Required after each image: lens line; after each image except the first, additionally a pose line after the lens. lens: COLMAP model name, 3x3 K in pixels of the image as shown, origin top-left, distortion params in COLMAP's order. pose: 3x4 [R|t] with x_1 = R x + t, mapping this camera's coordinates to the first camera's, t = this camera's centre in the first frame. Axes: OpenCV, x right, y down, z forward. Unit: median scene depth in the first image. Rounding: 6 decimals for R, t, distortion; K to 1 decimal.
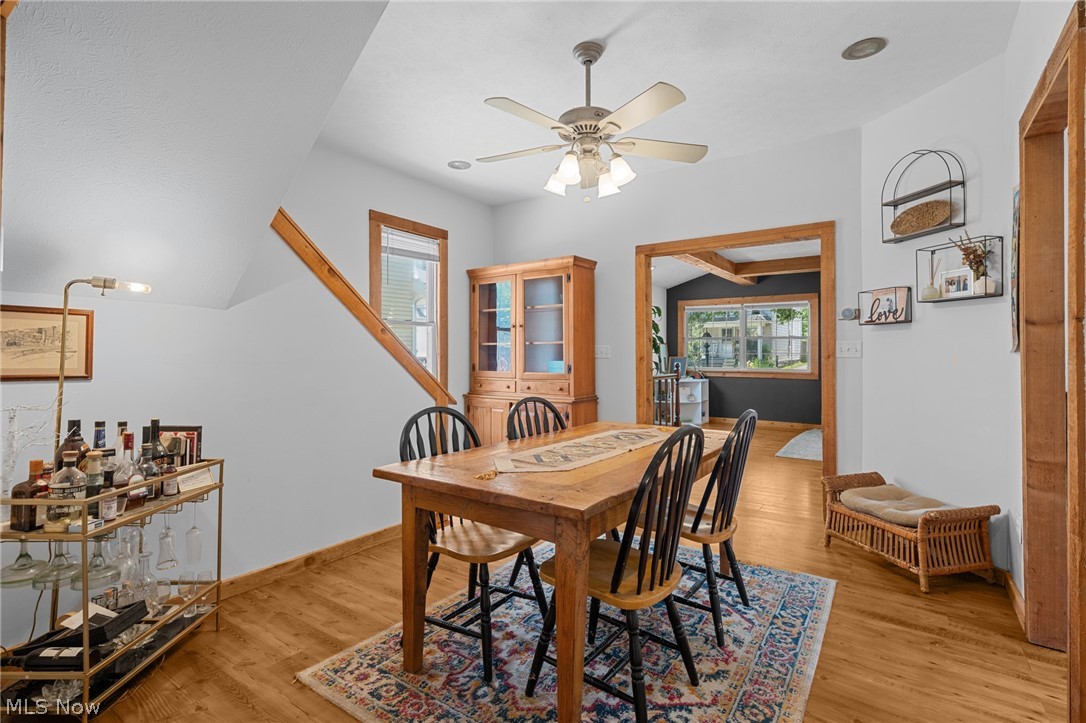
lens RADIAL K [[504.4, 0, 542.3], [0, 504.4, 353.0], [0, 0, 1]] dist [0.000908, -0.000280]
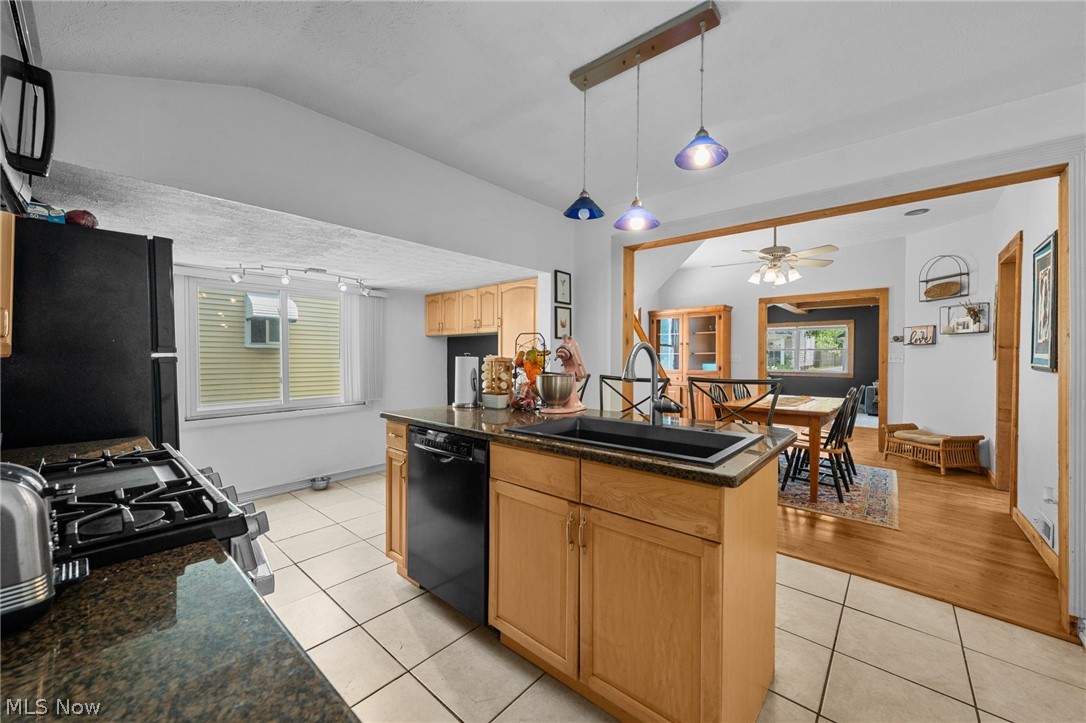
lens RADIAL K [[424.5, 0, 514.6], [0, 424.5, 366.2], [0, 0, 1]] dist [-0.002655, -0.000286]
pose [[0.994197, 0.006628, -0.107373, -0.744725], [-0.004698, 0.999823, 0.018220, 0.000238], [0.107475, -0.017609, 0.994052, -0.836925]]
